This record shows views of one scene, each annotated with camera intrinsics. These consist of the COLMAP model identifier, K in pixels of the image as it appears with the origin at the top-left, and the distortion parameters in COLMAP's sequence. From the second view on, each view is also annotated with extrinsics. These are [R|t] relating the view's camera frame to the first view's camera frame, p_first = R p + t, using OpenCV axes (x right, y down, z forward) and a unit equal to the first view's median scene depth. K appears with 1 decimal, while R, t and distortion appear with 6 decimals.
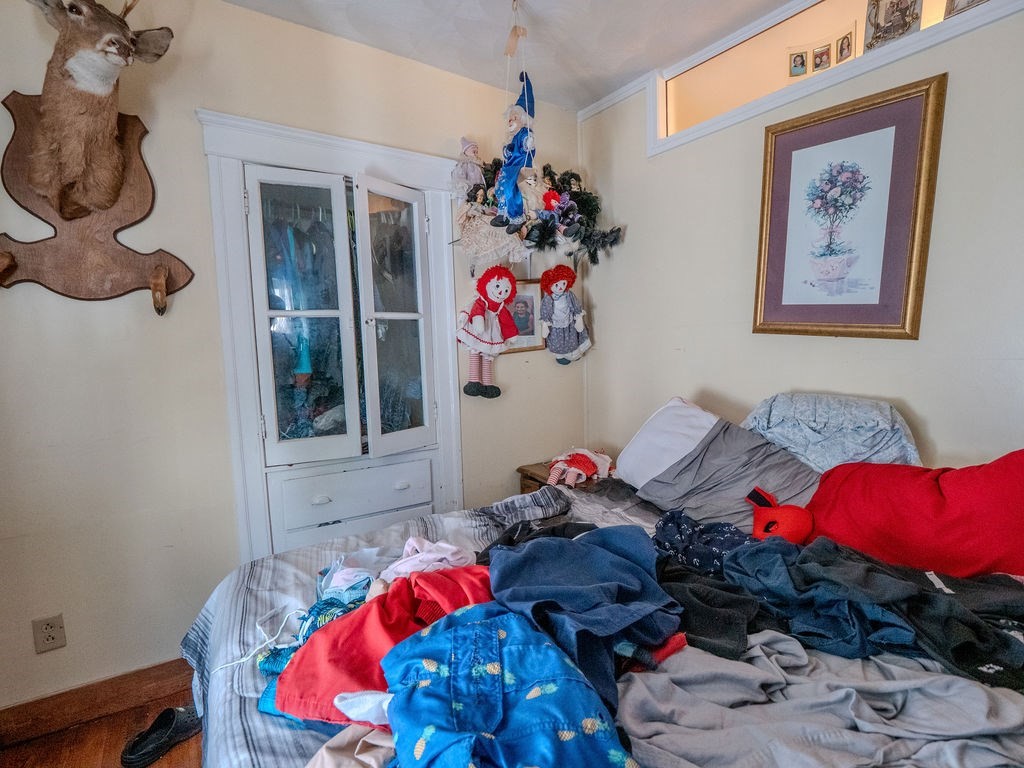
lens RADIAL K [[507.2, 0, 516.8], [0, 507.2, 379.5], [0, 0, 1]] dist [-0.019799, -0.000151]
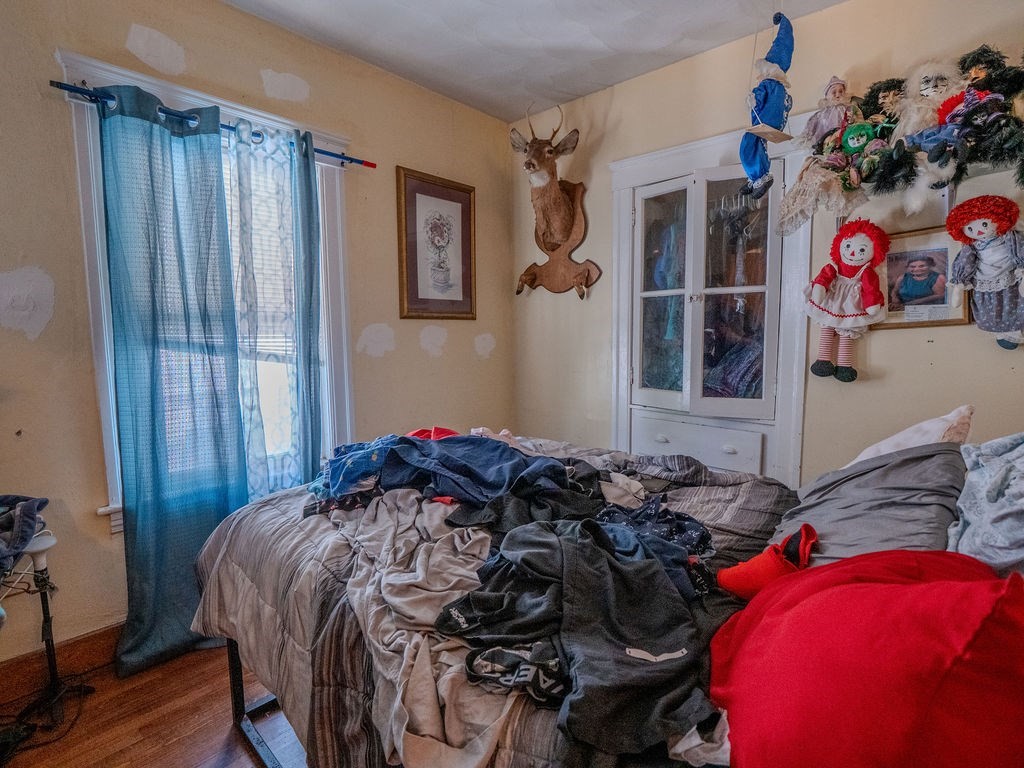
lens RADIAL K [[507.2, 0, 516.8], [0, 507.2, 379.5], [0, 0, 1]] dist [-0.019799, -0.000151]
pose [[0.203379, 0.124108, -0.971202, 0.684829], [-0.057862, 0.991724, 0.114614, -0.033093], [0.977389, 0.032886, 0.208877, 0.321999]]
